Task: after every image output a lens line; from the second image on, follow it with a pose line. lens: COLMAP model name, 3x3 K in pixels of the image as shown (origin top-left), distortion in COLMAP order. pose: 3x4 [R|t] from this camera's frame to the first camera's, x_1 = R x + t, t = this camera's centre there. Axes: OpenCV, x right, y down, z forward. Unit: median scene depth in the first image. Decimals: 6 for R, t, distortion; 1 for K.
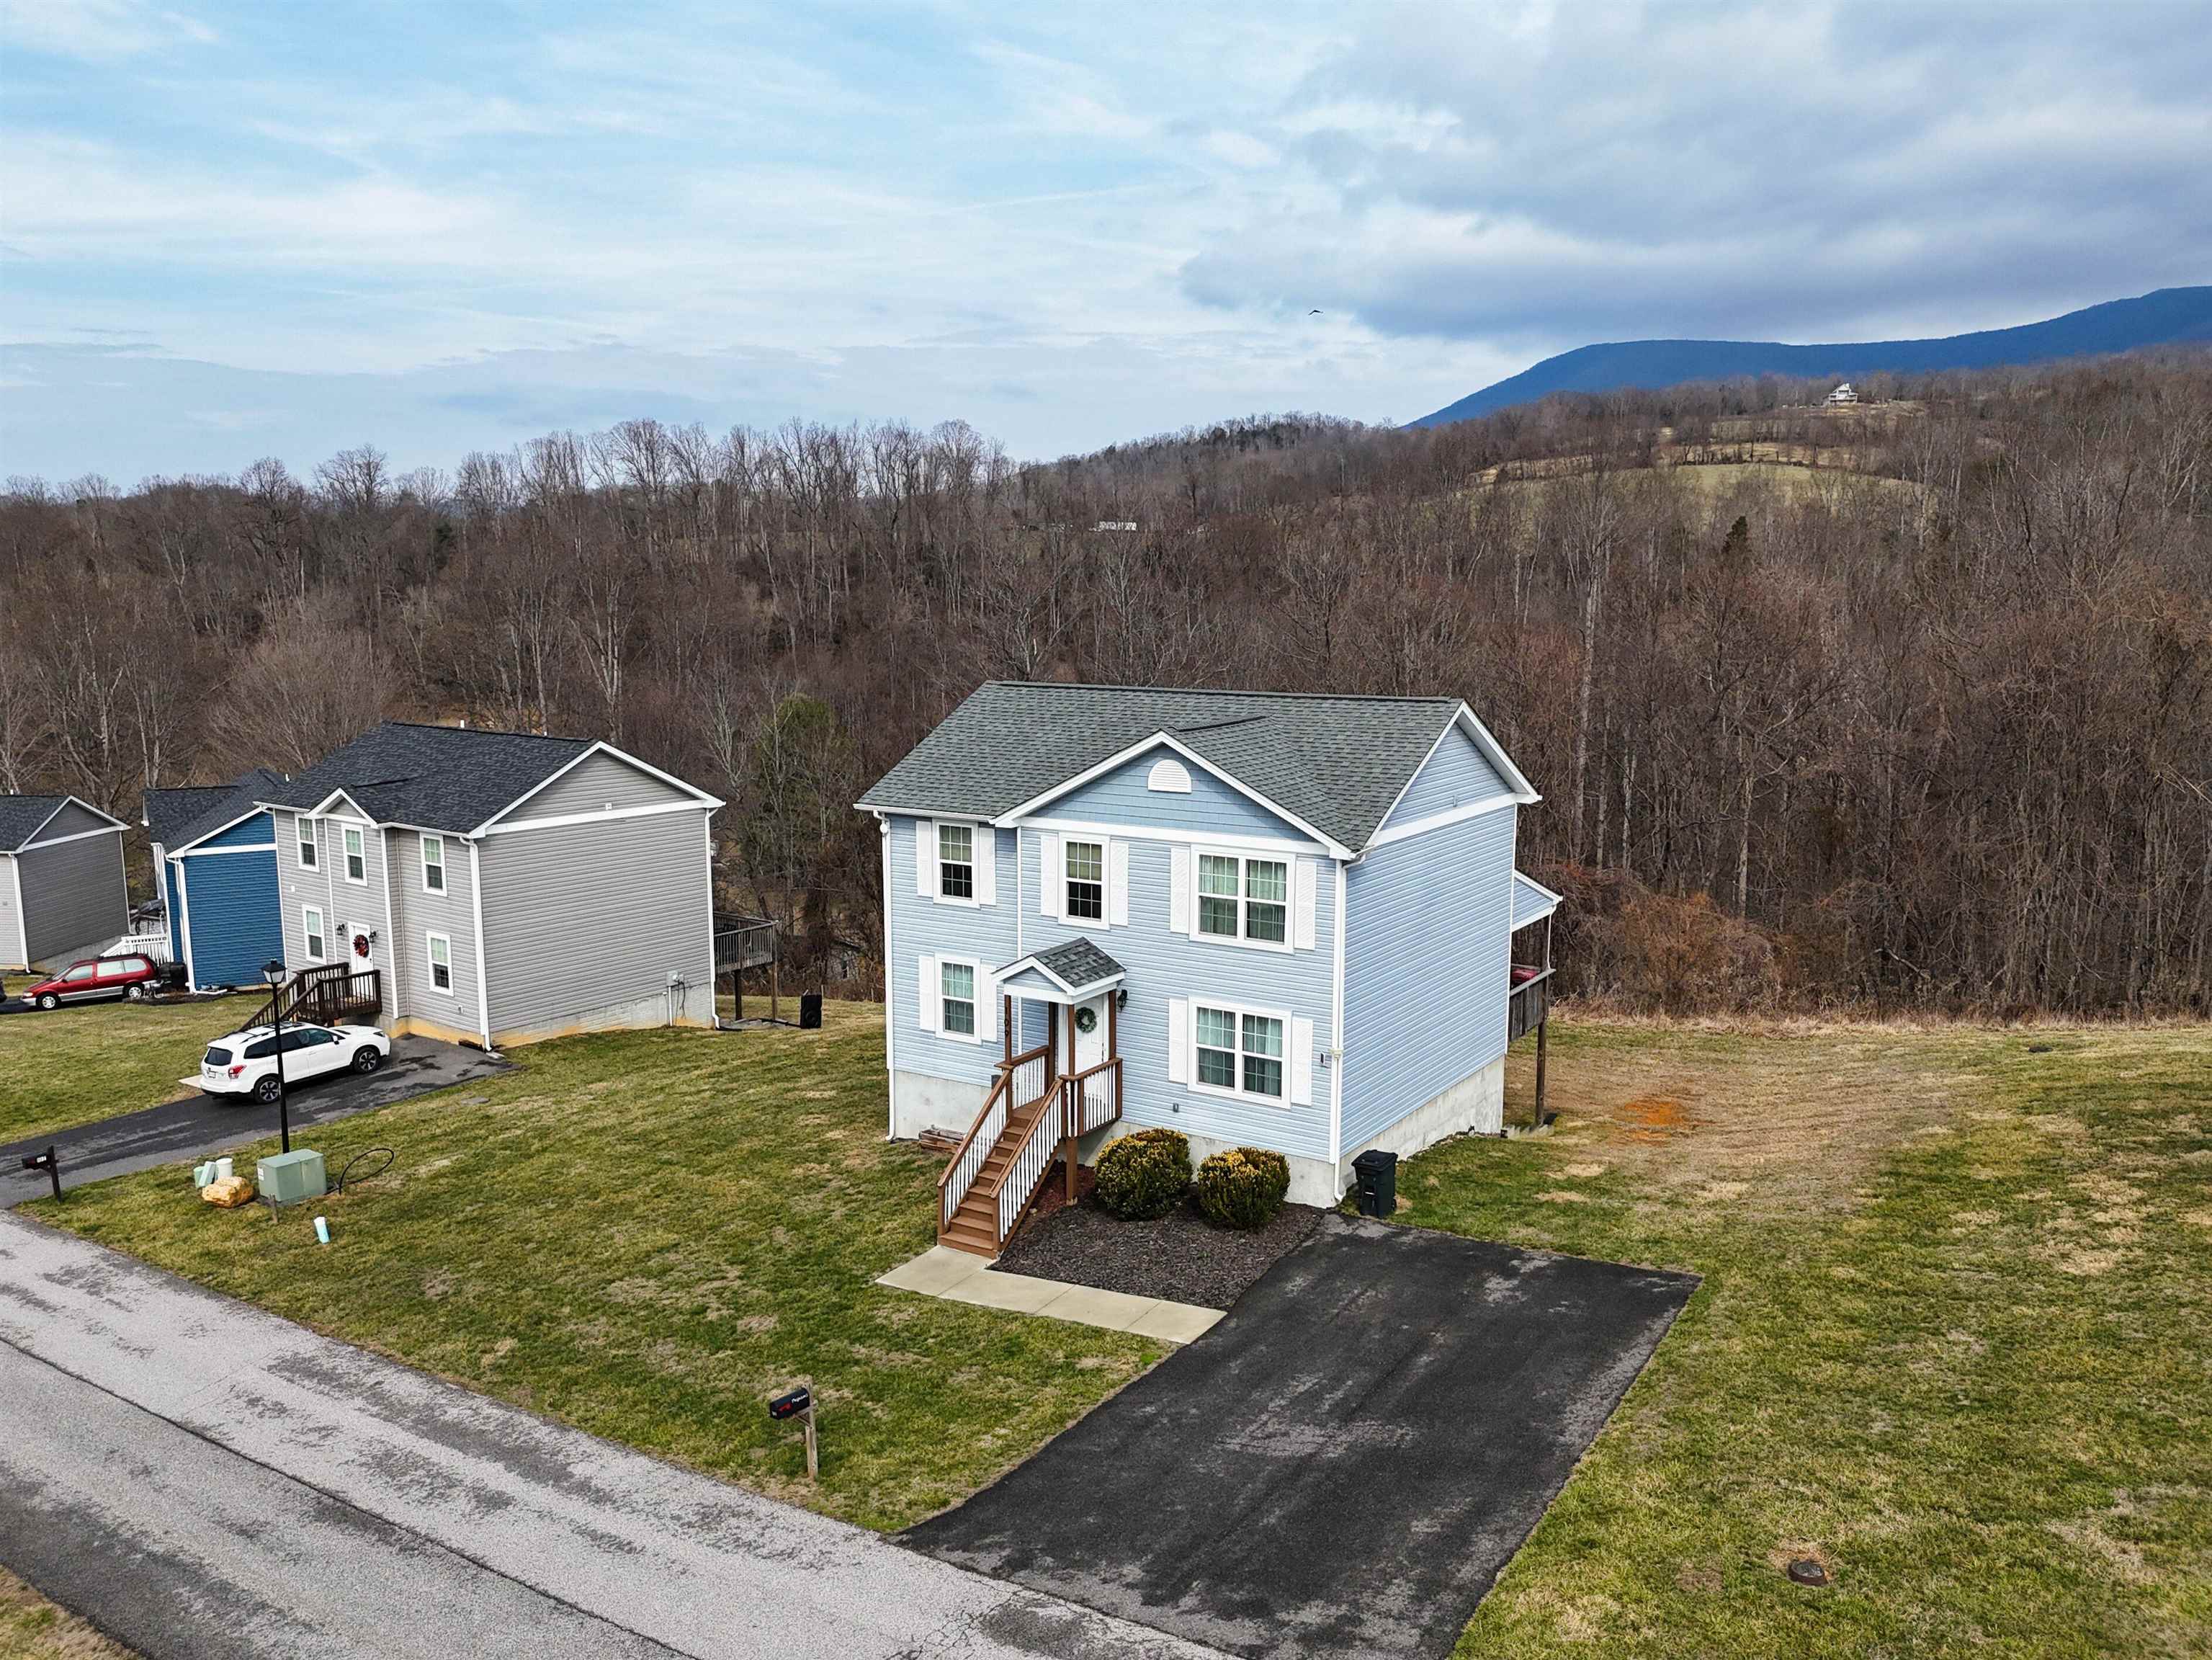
lens RADIAL K [[1735.7, 0, 1110.3], [0, 1735.7, 853.7], [0, 0, 1]] dist [0.095693, -0.105641]
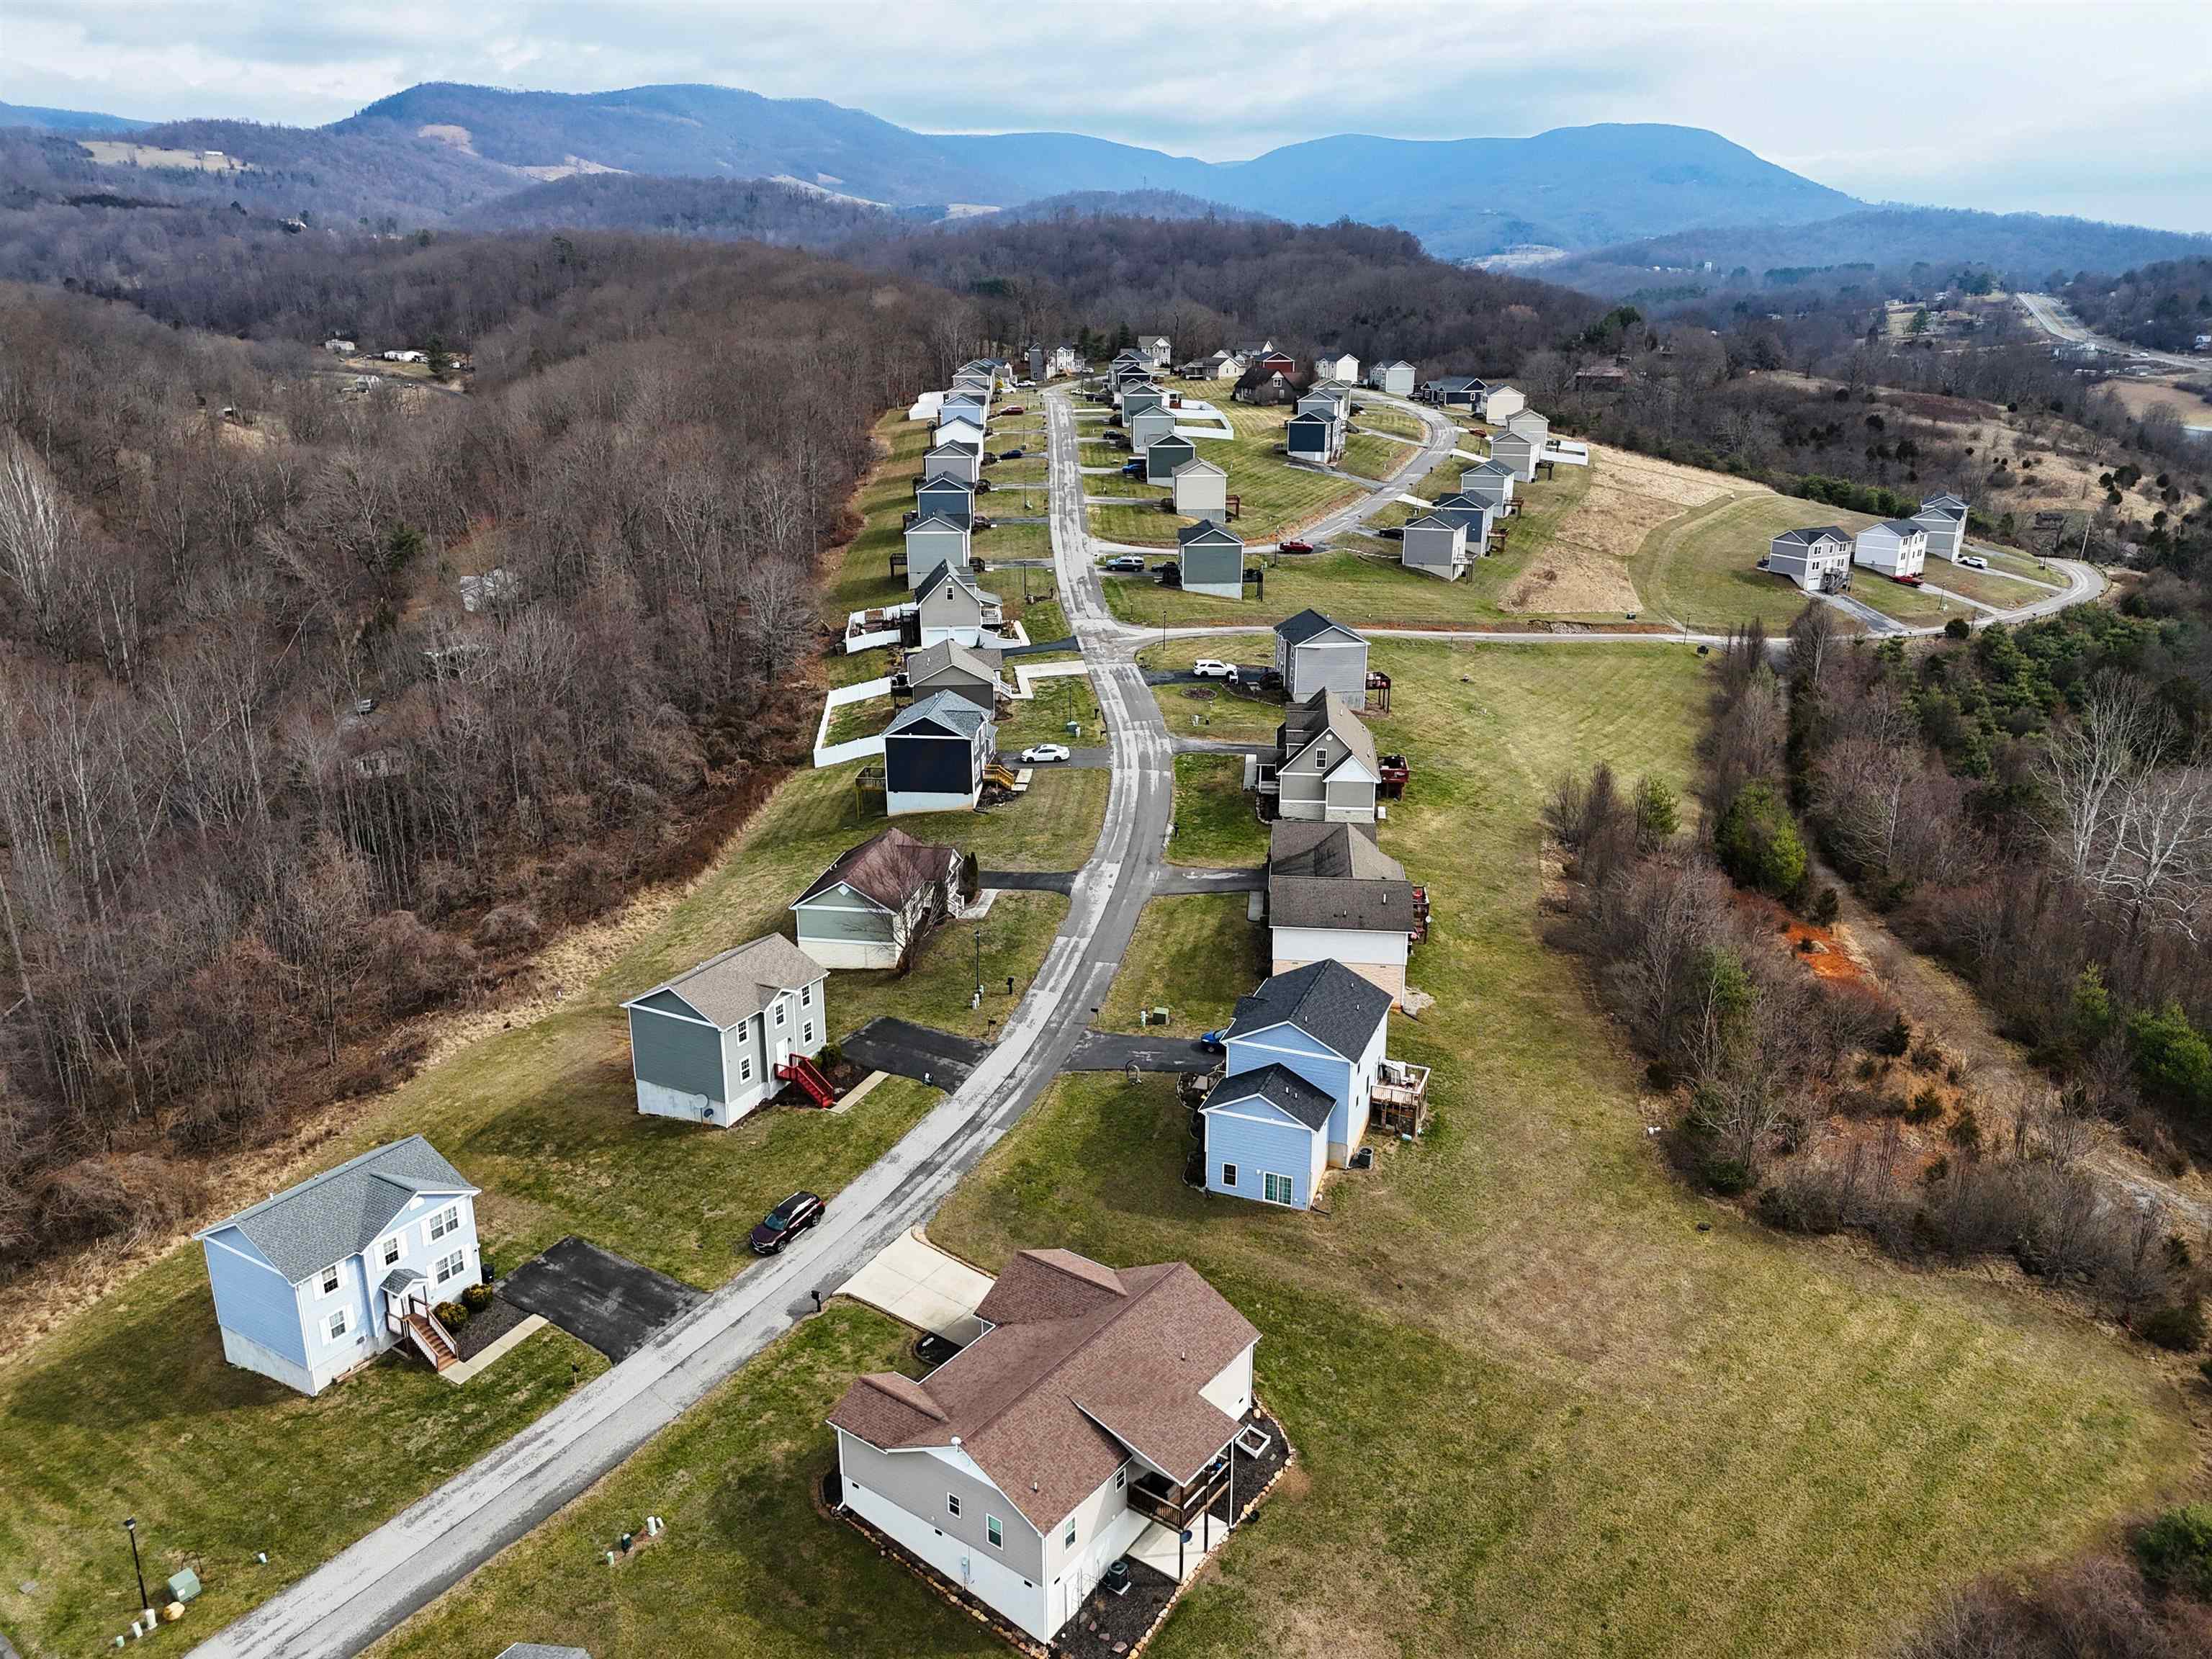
lens RADIAL K [[1627.1, 0, 1115.6], [0, 1627.1, 822.4], [0, 0, 1]] dist [0.077339, -0.076775]
pose [[-0.016622, -0.305891, 0.951921, -2.566973], [0.155917, 0.939613, 0.304659, -1.377789], [-0.987630, 0.153485, 0.032076, -0.425240]]
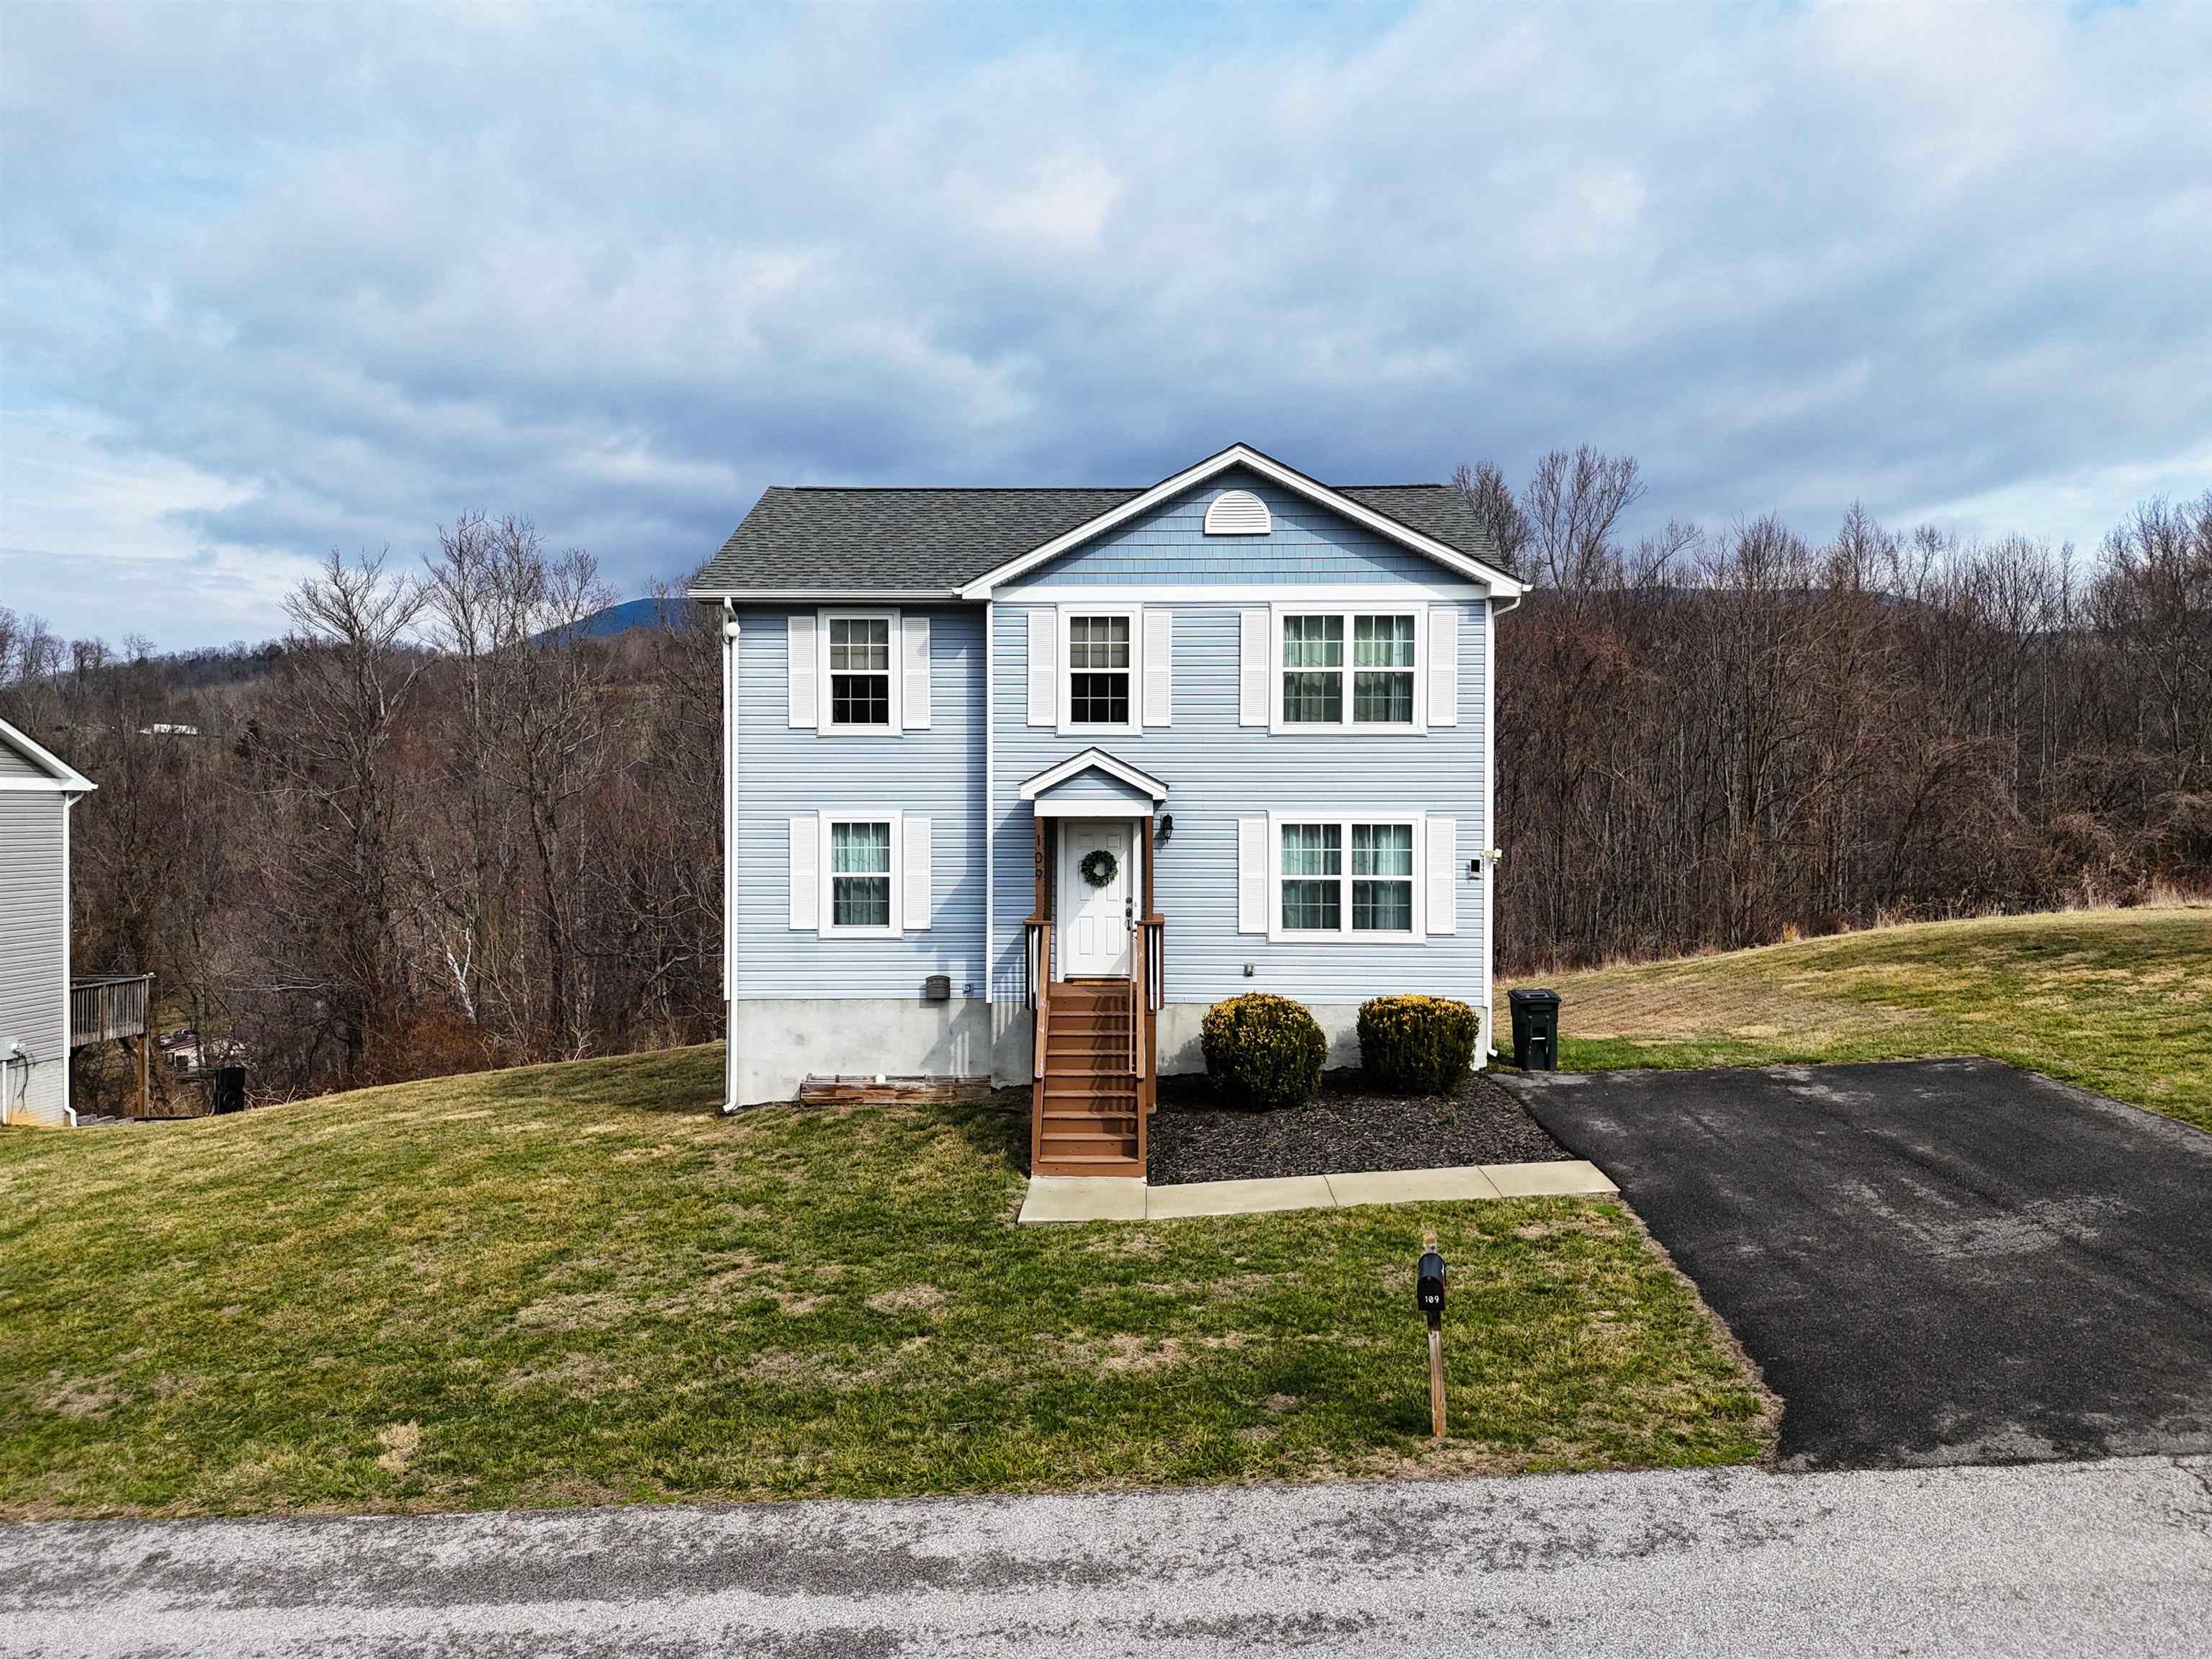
lens RADIAL K [[1617.3, 0, 1113.8], [0, 1617.3, 821.1], [0, 0, 1]] dist [0.089965, -0.087567]
pose [[0.857919, -0.004253, 0.513768, -0.370470], [0.080194, 0.988818, -0.125728, 0.169348], [-0.507488, 0.149065, 0.848667, 0.452909]]
